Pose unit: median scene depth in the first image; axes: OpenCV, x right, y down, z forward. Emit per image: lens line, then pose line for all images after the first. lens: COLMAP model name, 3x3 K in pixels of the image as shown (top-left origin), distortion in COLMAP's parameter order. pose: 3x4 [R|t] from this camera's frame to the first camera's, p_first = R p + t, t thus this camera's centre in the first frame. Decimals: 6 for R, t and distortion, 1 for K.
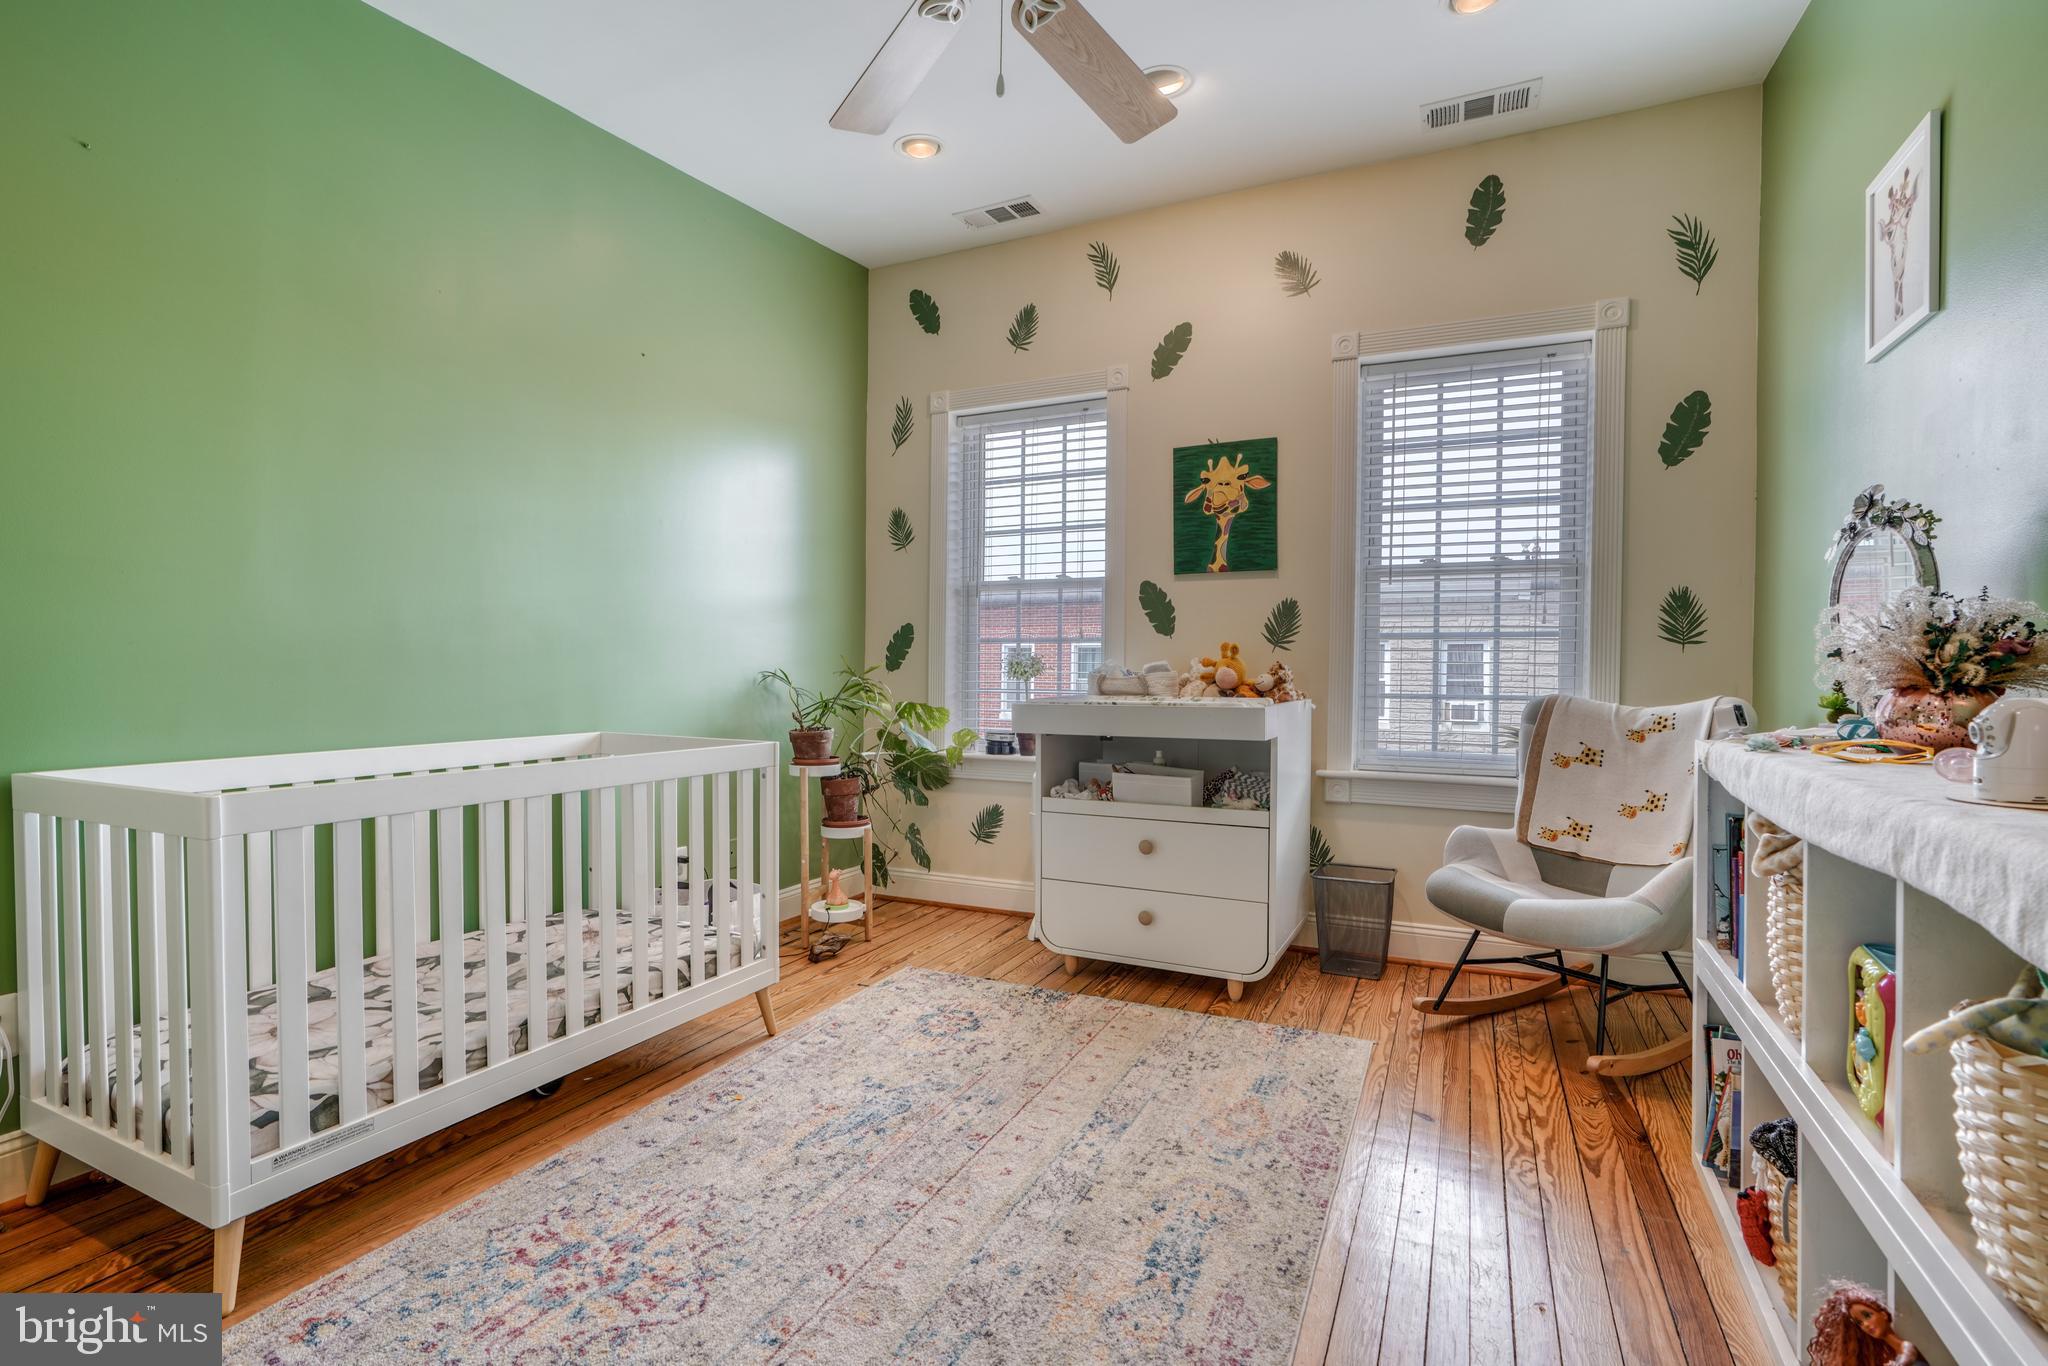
lens RADIAL K [[939.5, 0, 1019.6], [0, 939.5, 680.7], [0, 0, 1]] dist [-0.001678, 0.004118]
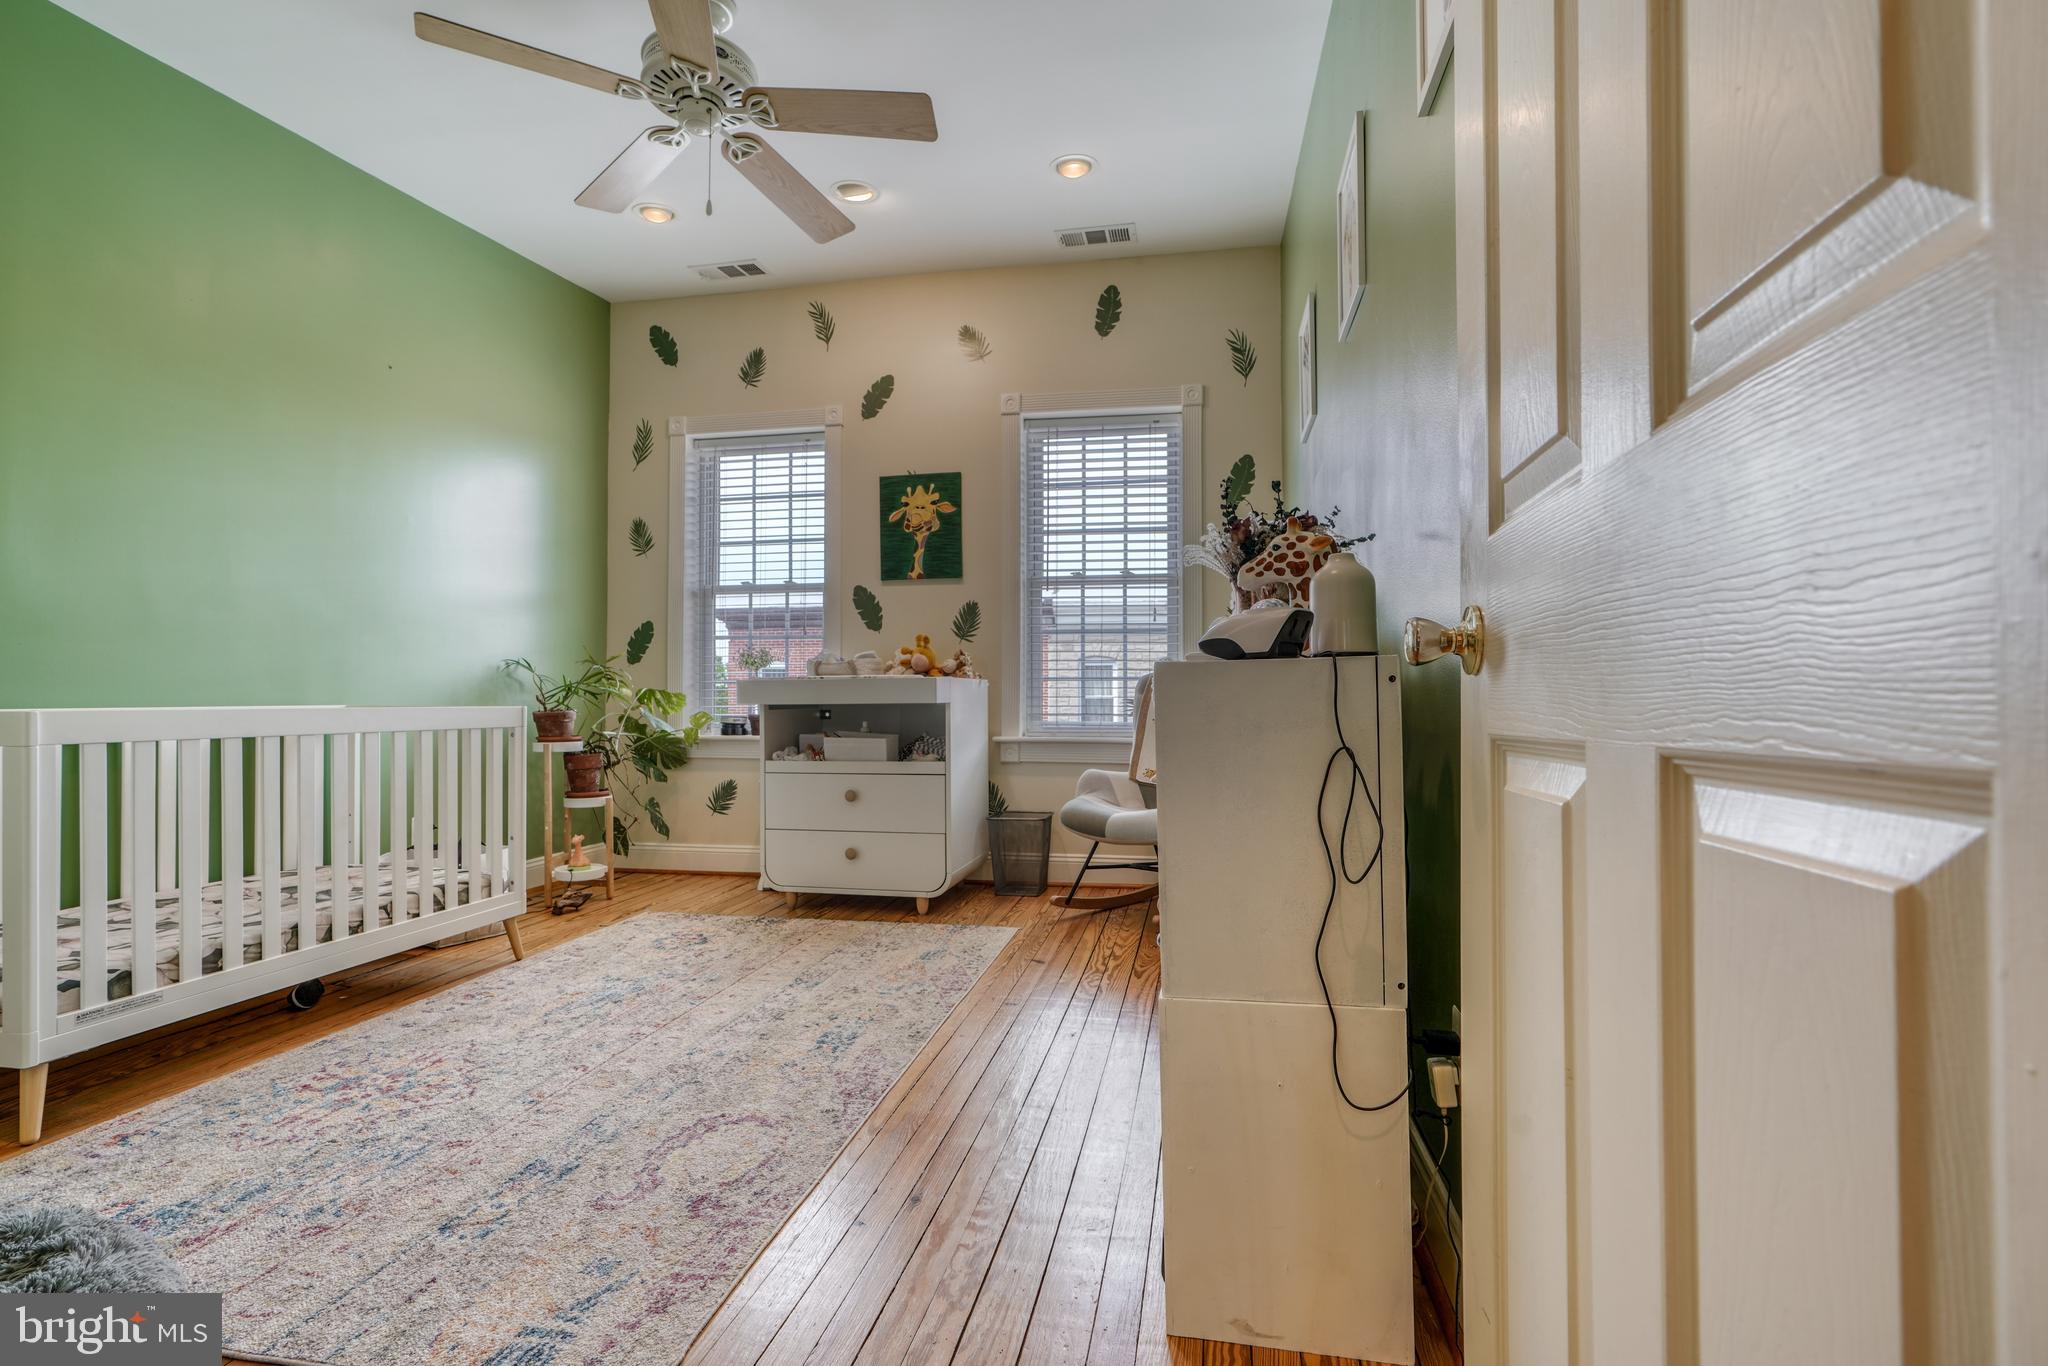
lens RADIAL K [[939.5, 0, 1020.5], [0, 939.5, 687.0], [0, 0, 1]] dist [-0.001678, 0.004118]
pose [[0.969113, -0.004034, 0.246585, 0.044037], [0.010351, 0.999650, -0.024327, 0.063017], [-0.246401, 0.026128, 0.968816, -0.242671]]
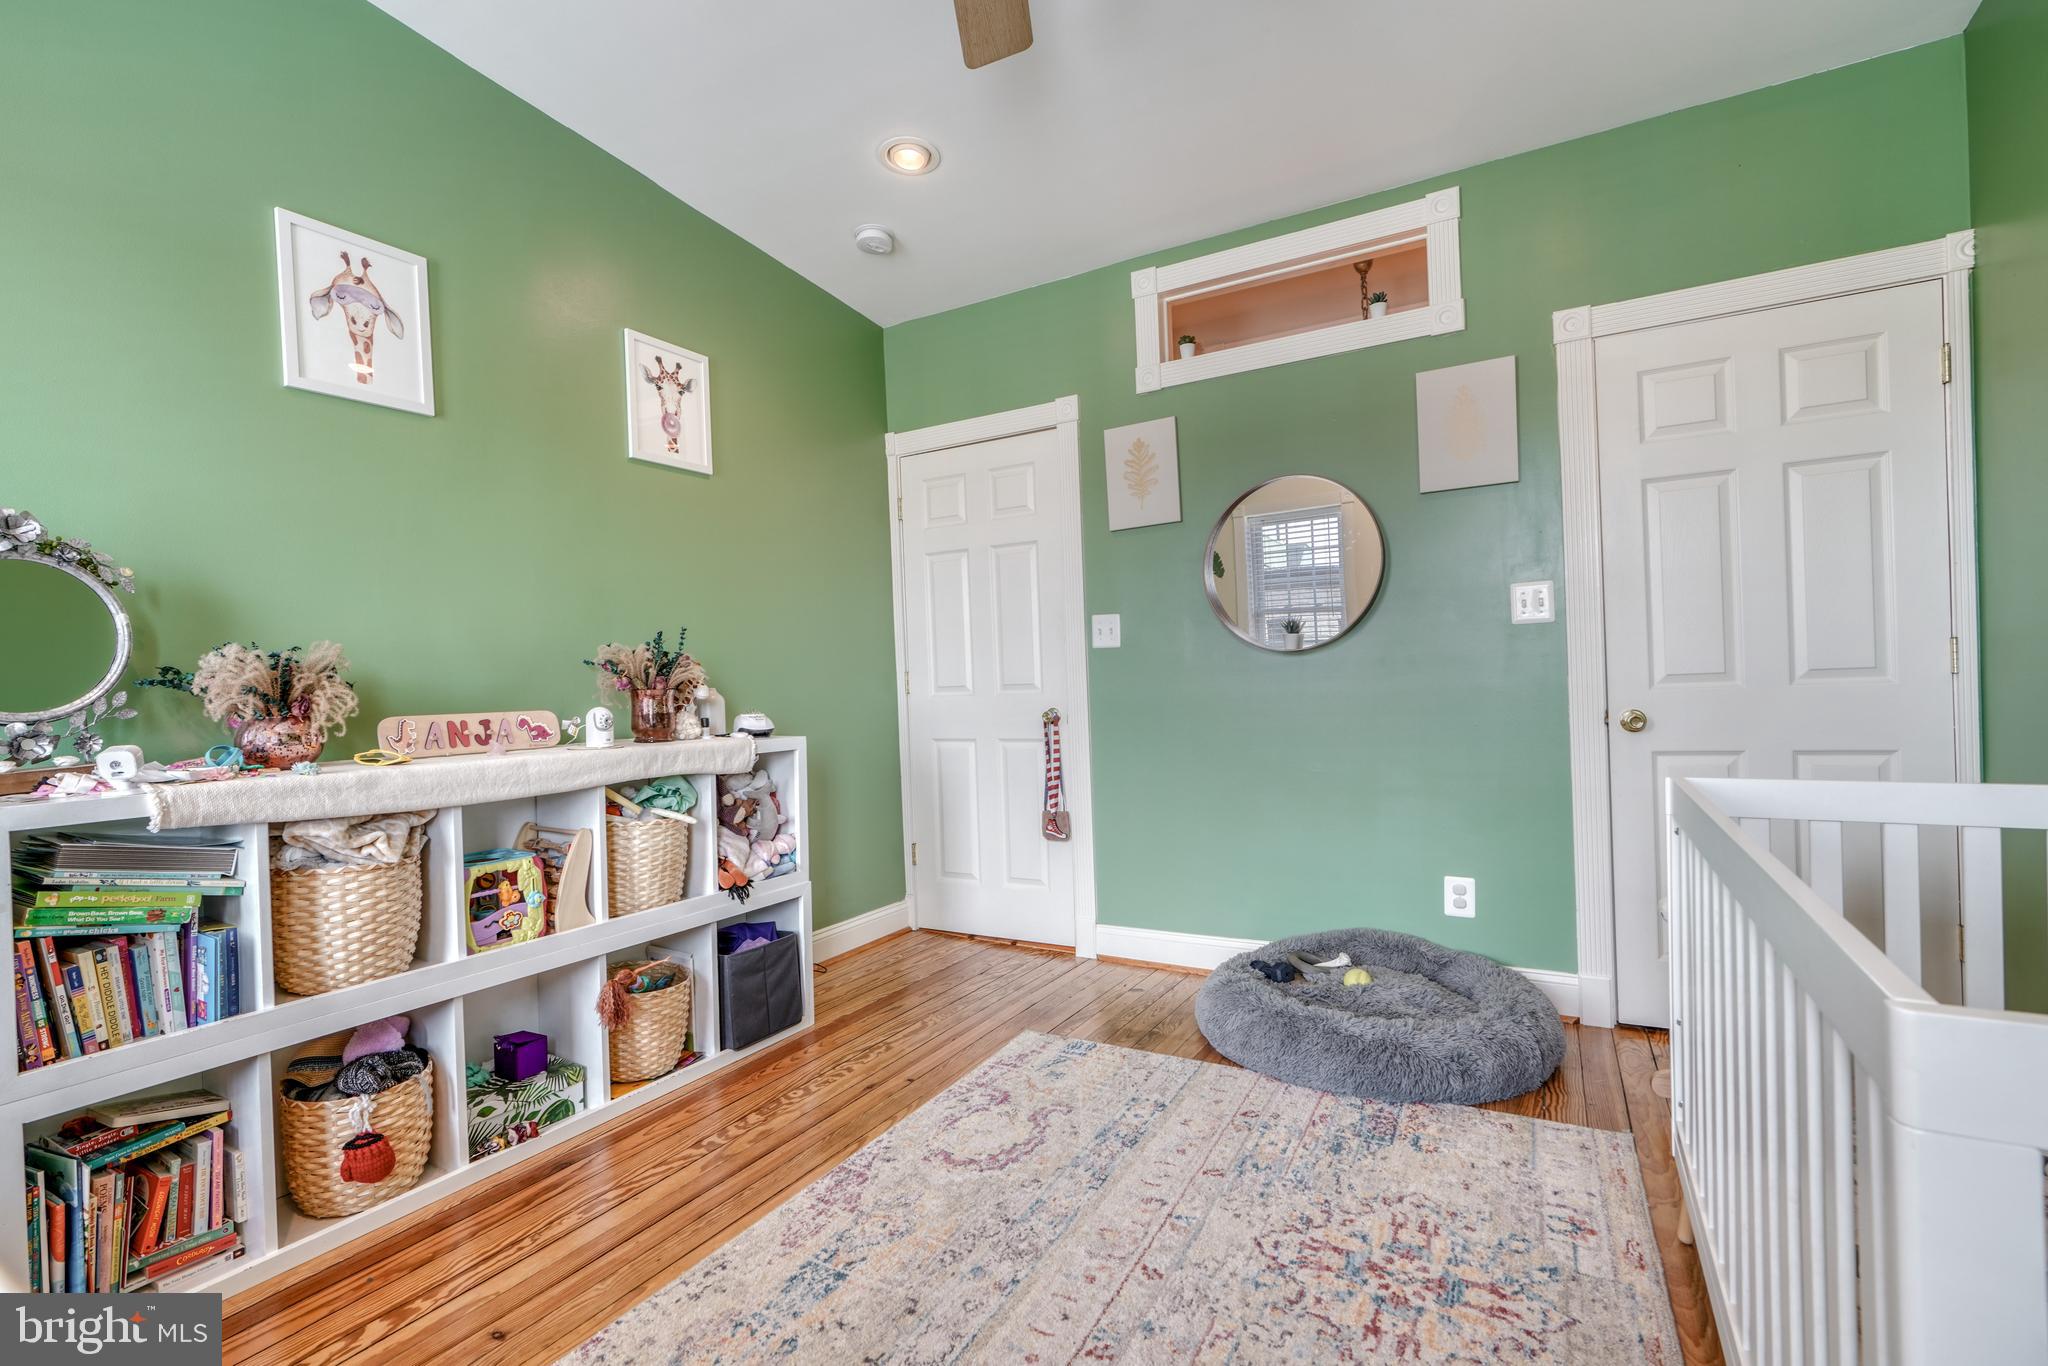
lens RADIAL K [[939.5, 0, 1024.3], [0, 939.5, 689.6], [0, 0, 1]] dist [-0.001678, 0.004118]
pose [[-0.997967, 0.026335, 0.058046, -0.068442], [0.027615, 0.999391, 0.021345, -0.013406], [-0.057448, 0.022905, -0.998086, 1.032198]]
